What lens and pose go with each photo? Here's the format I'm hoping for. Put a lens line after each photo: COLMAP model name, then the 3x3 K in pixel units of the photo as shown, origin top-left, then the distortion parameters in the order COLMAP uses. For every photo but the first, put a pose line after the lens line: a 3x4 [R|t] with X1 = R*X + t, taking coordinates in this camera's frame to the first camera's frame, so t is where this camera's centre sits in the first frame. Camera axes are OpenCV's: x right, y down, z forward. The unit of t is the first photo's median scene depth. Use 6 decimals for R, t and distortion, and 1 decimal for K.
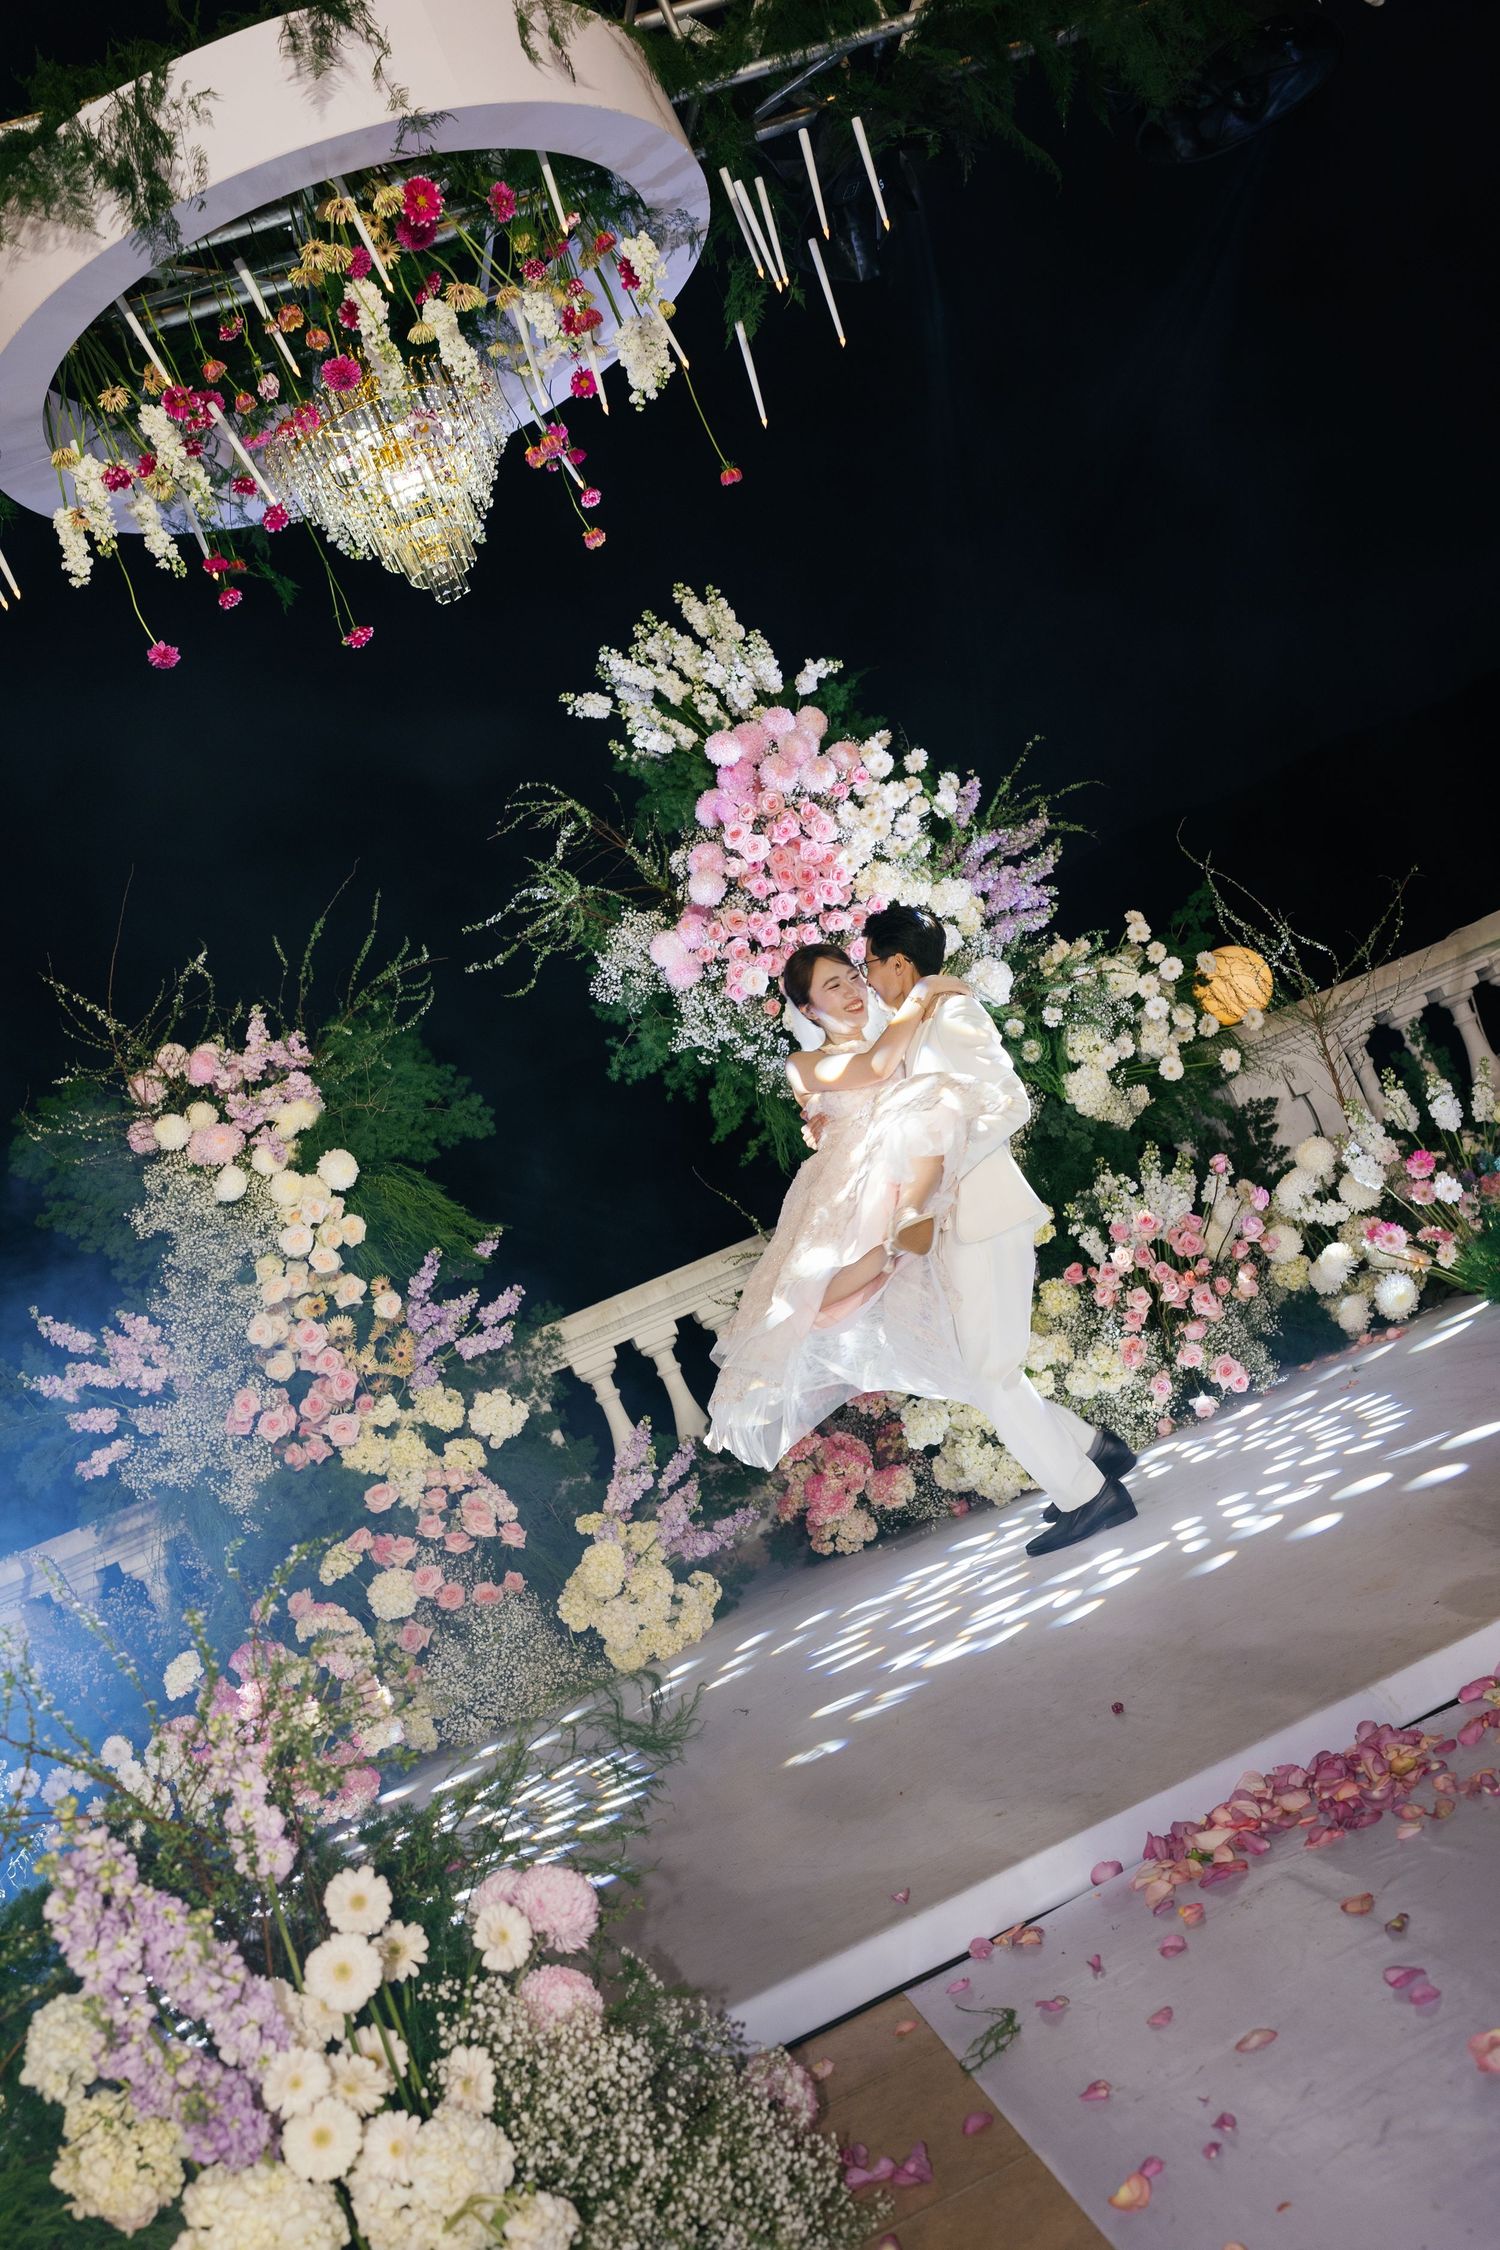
lens RADIAL K [[2198.2, 0, 798.8], [0, 2198.2, 1124.8], [0, 0, 1]] dist [0.003577, 0.000000]
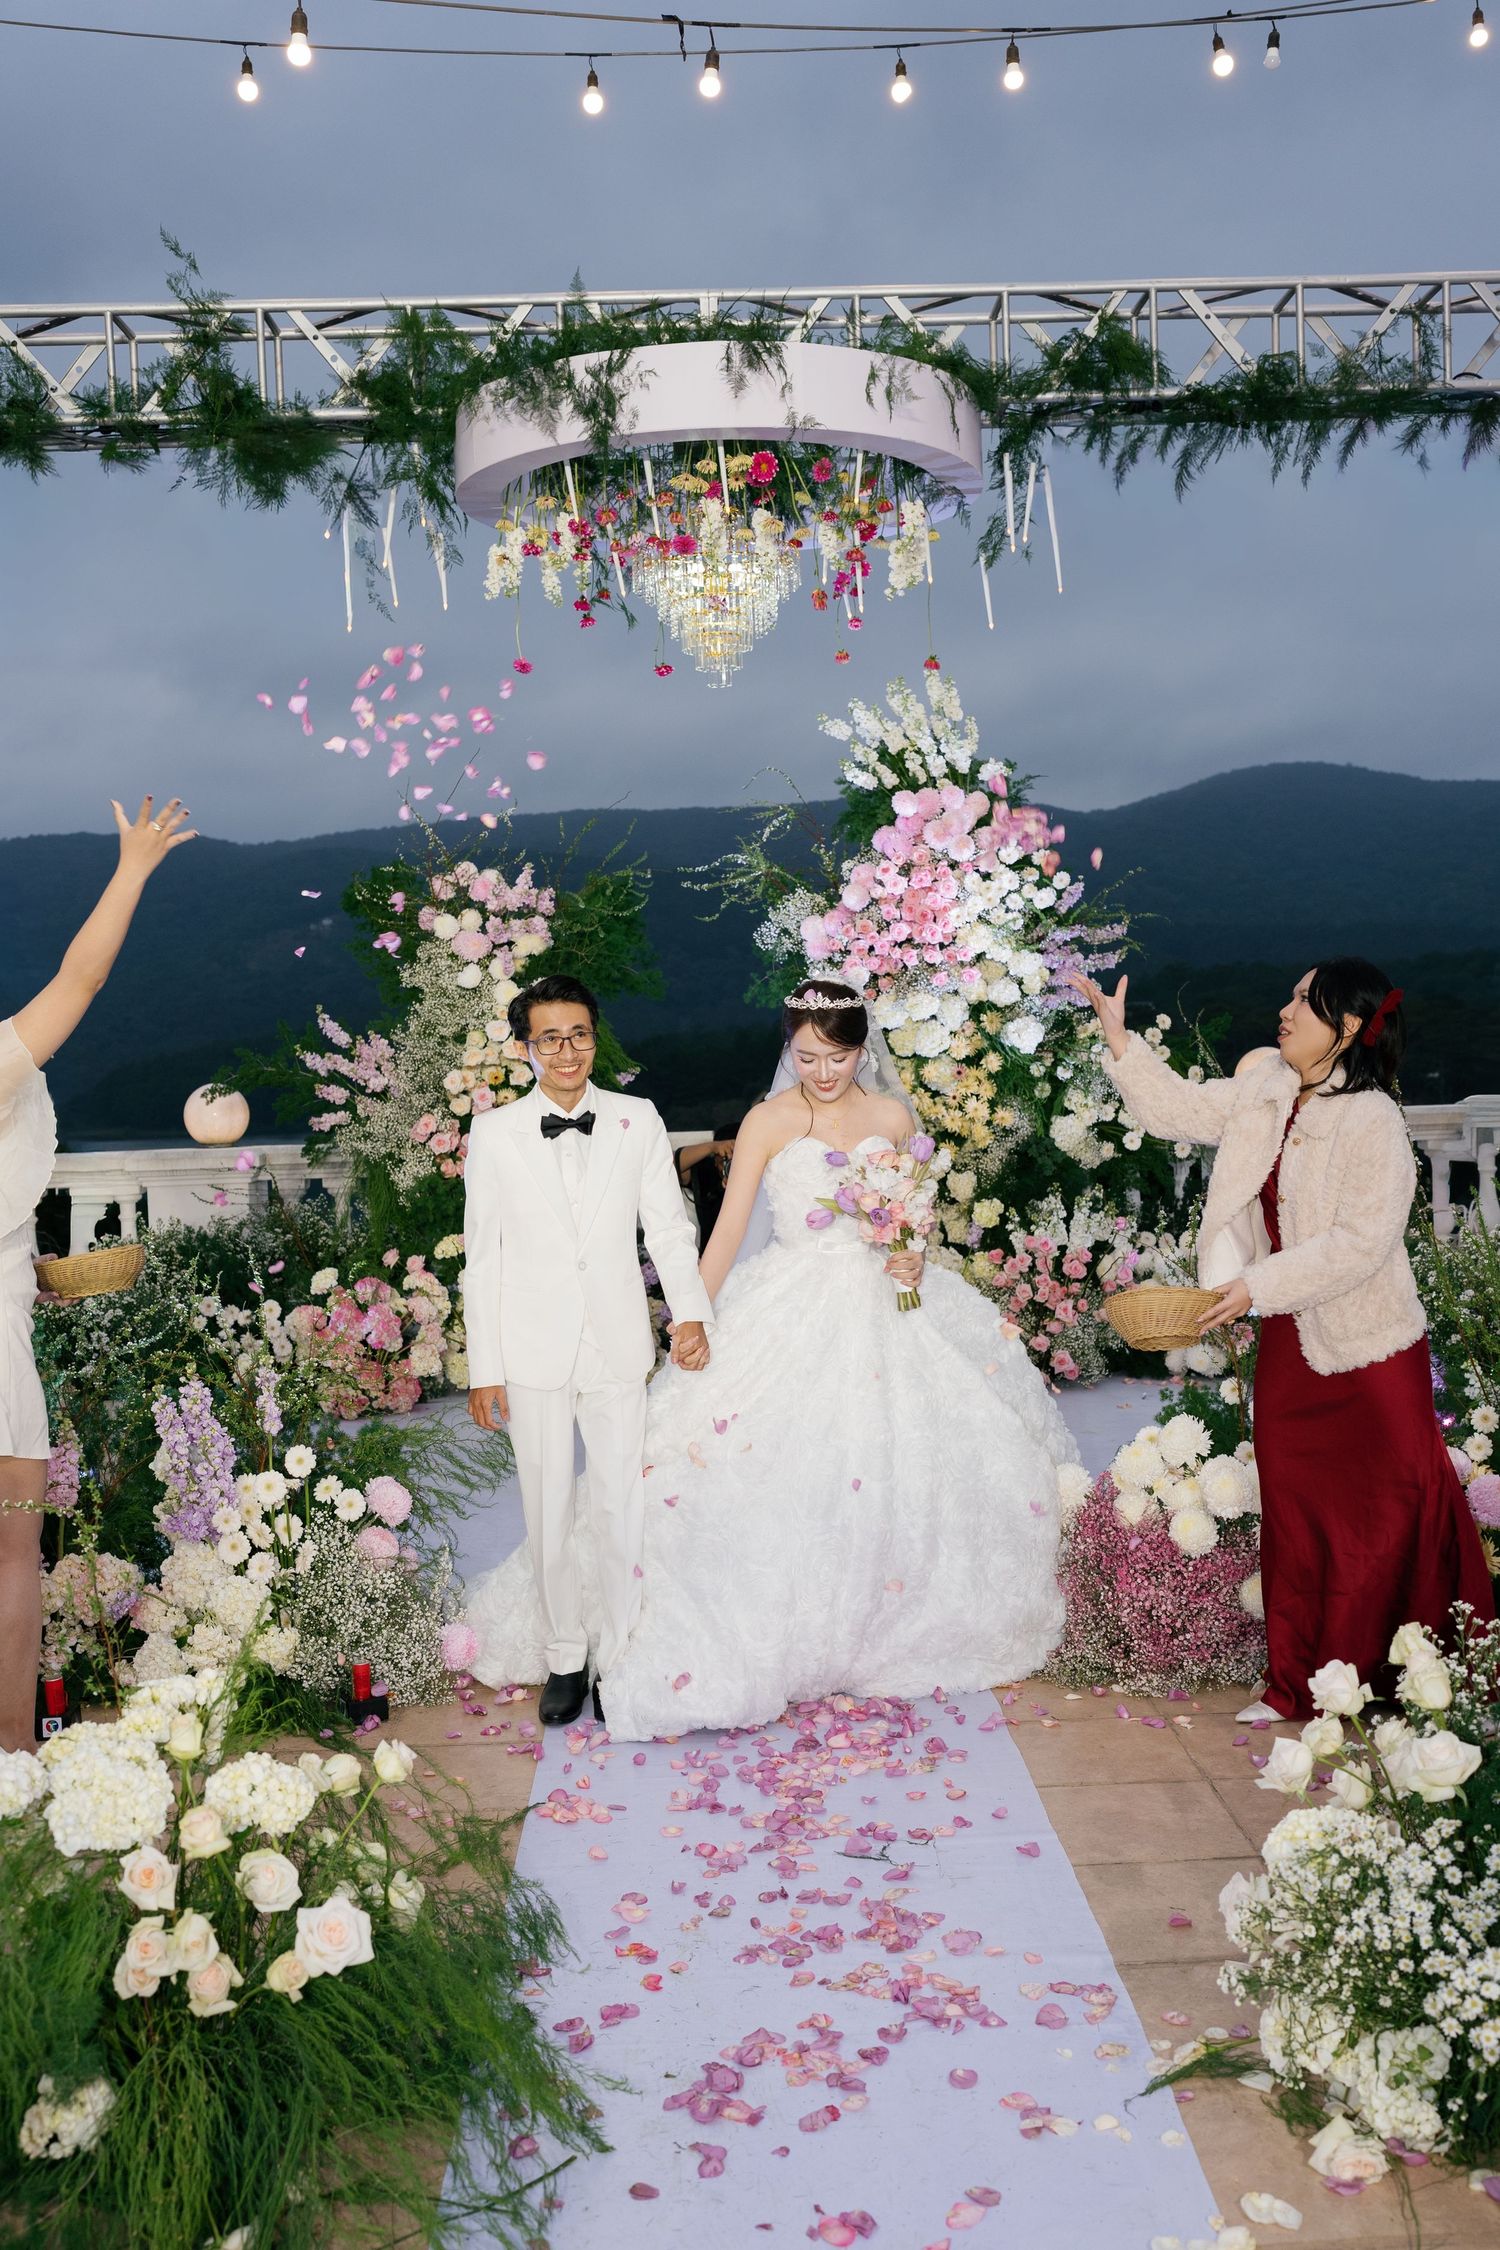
lens RADIAL K [[2198.2, 0, 757.9], [0, 2198.2, 1144.8], [0, 0, 1]] dist [0.003577, 0.000000]
pose [[0.919913, 0.370822, -0.127482, 0.135176], [-0.351111, 0.923705, 0.153266, -0.154138], [0.174590, -0.096231, 0.979928, -0.375478]]
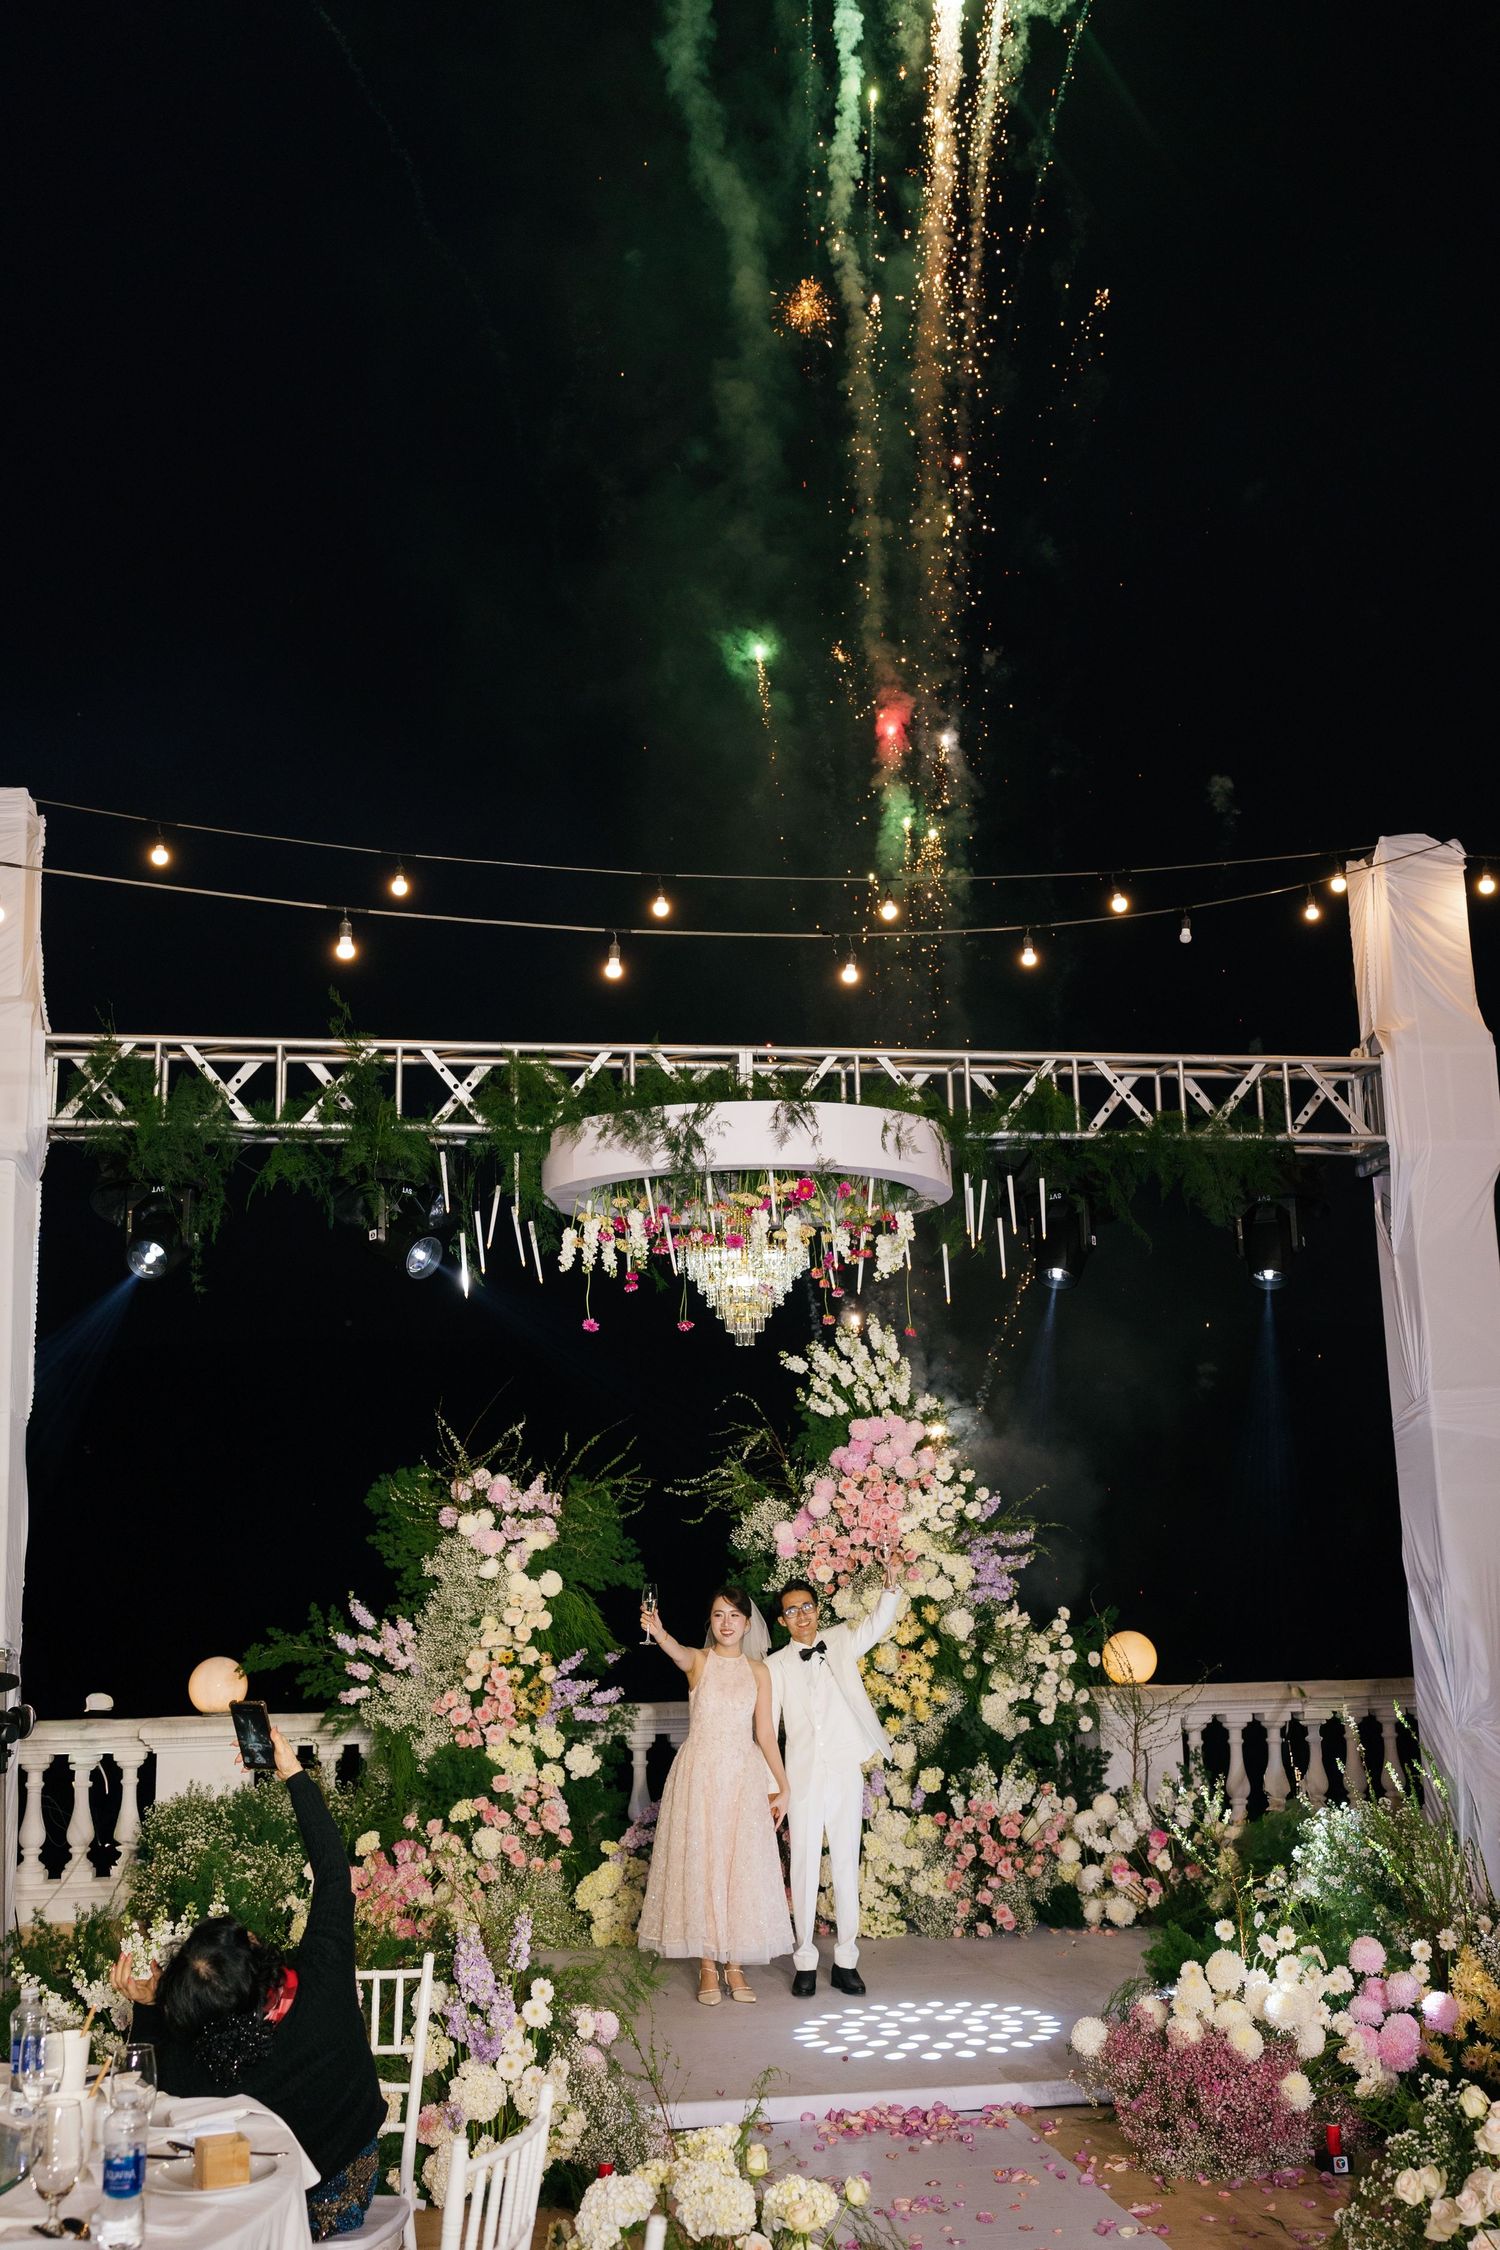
lens RADIAL K [[2198.2, 0, 745.4], [0, 2198.2, 1121.3], [0, 0, 1]] dist [0.003577, 0.000000]
pose [[0.926750, 0.361477, -0.102320, -0.028547], [-0.372618, 0.919147, -0.127768, -0.142492], [0.047862, 0.156535, 0.986512, -0.686066]]
